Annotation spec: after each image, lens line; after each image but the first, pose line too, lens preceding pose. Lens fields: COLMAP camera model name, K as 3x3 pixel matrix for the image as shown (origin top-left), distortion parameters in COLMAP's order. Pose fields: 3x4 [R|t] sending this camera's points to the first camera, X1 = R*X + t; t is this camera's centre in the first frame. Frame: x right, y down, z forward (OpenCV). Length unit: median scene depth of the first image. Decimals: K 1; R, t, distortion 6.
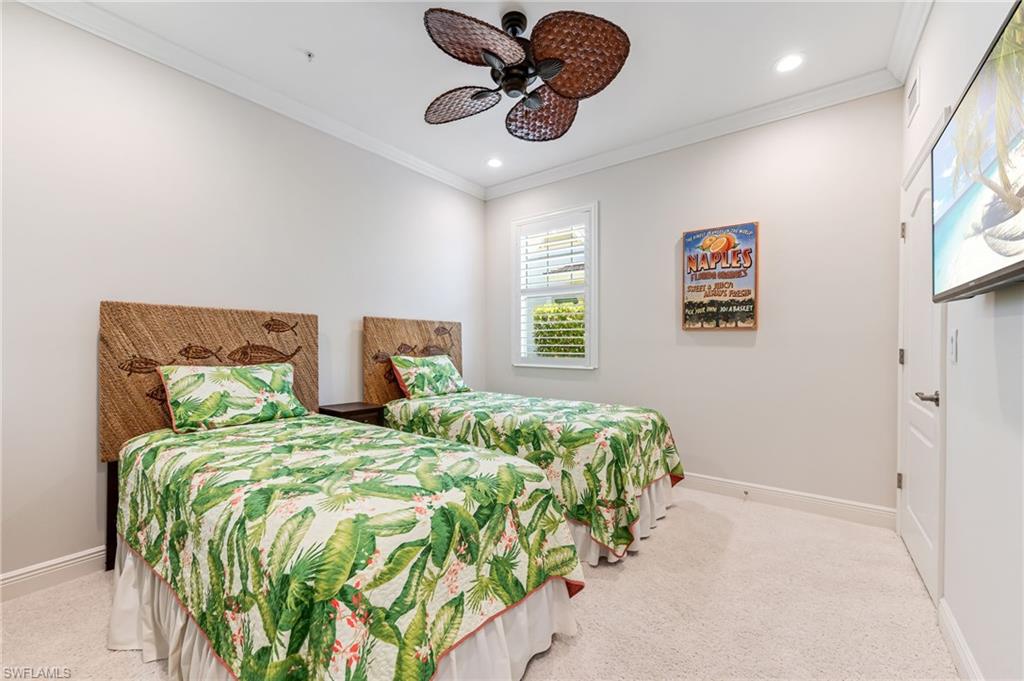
lens RADIAL K [[407.5, 0, 509.1], [0, 407.5, 343.5], [0, 0, 1]] dist [-0.003436, 0.000361]
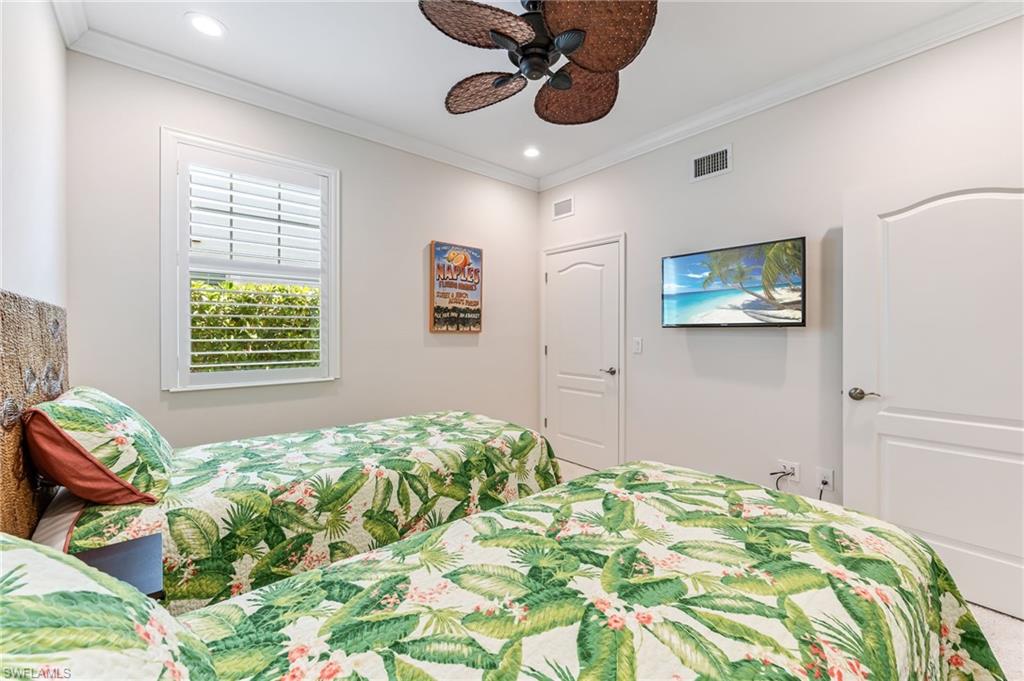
lens RADIAL K [[407.5, 0, 526.0], [0, 407.5, 328.3], [0, 0, 1]] dist [-0.003436, 0.000361]
pose [[0.204805, 0.011676, 0.978733, -0.594100], [0.003764, 0.999912, -0.012716, -0.030996], [-0.978796, 0.006289, 0.204743, 0.578435]]
